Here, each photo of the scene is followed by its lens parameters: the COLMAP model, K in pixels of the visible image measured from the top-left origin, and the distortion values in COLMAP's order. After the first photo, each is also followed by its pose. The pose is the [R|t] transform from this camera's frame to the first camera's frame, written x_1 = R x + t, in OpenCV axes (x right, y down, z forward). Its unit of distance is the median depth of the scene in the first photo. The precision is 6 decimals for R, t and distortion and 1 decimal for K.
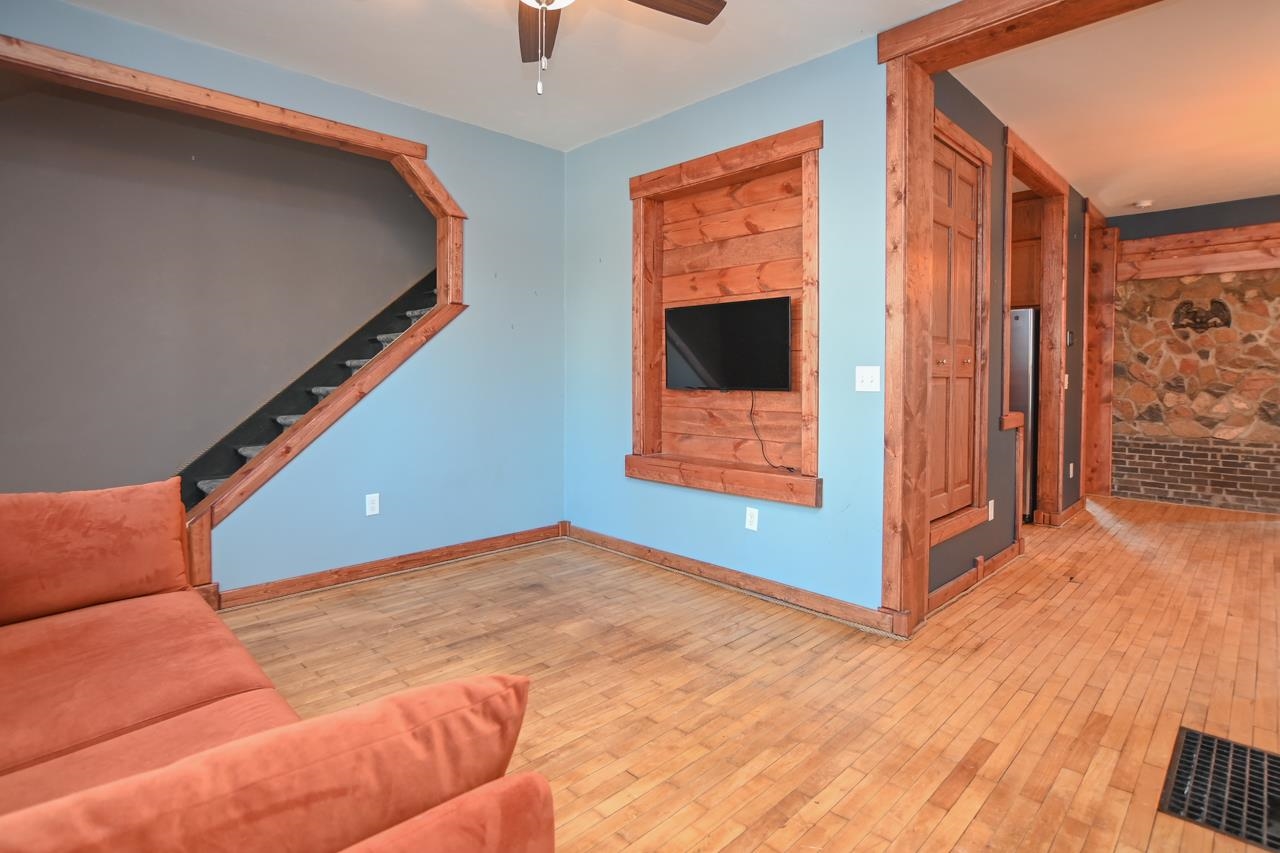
lens RADIAL K [[641.1, 0, 645.4], [0, 641.1, 390.7], [0, 0, 1]] dist [-0.012751, 0.000105]
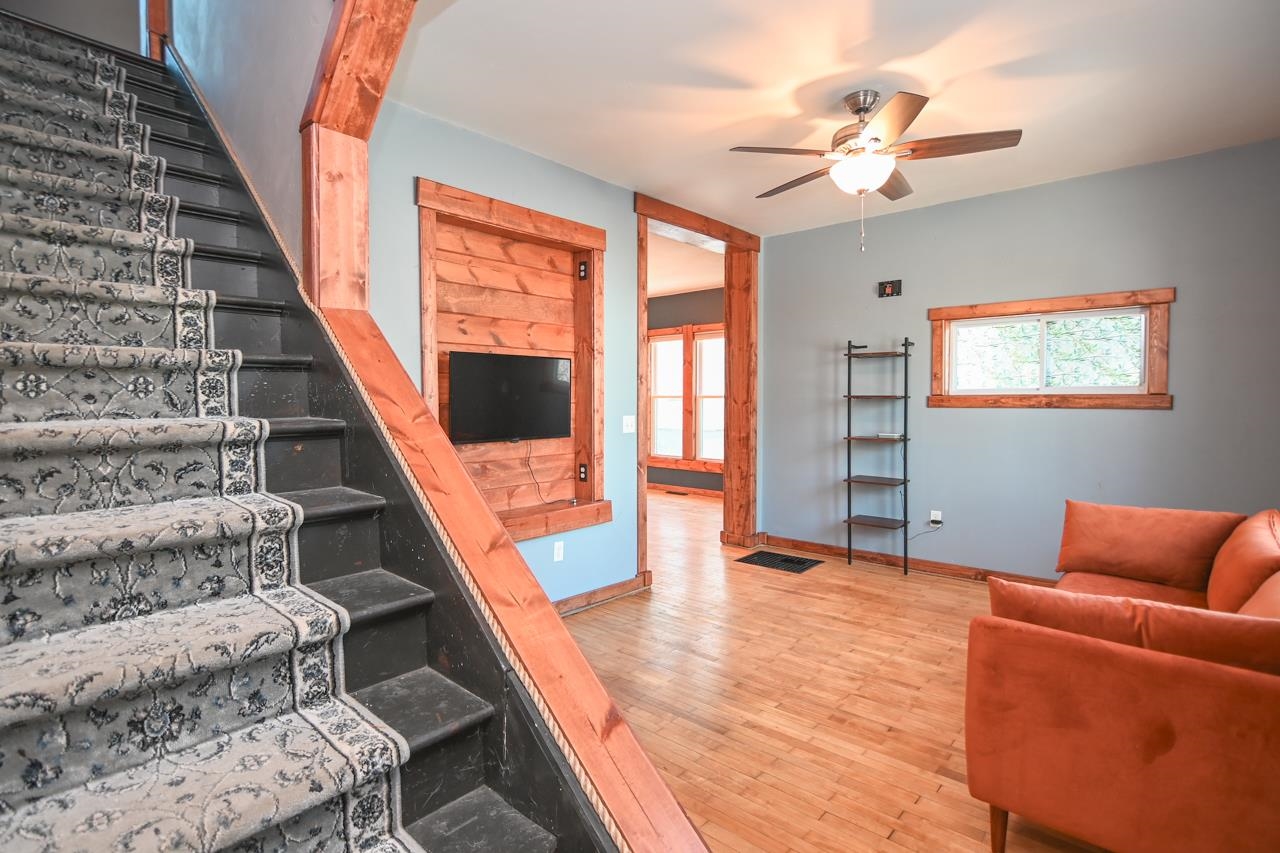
lens RADIAL K [[618.8, 0, 640.0], [0, 618.8, 426.5], [0, 0, 1]] dist [-0.002324, -0.000031]
pose [[-0.053815, -0.049977, 0.997299, -0.562195], [0.022641, 0.998429, 0.051255, -0.044967], [-0.998294, 0.025338, -0.052599, 0.552628]]
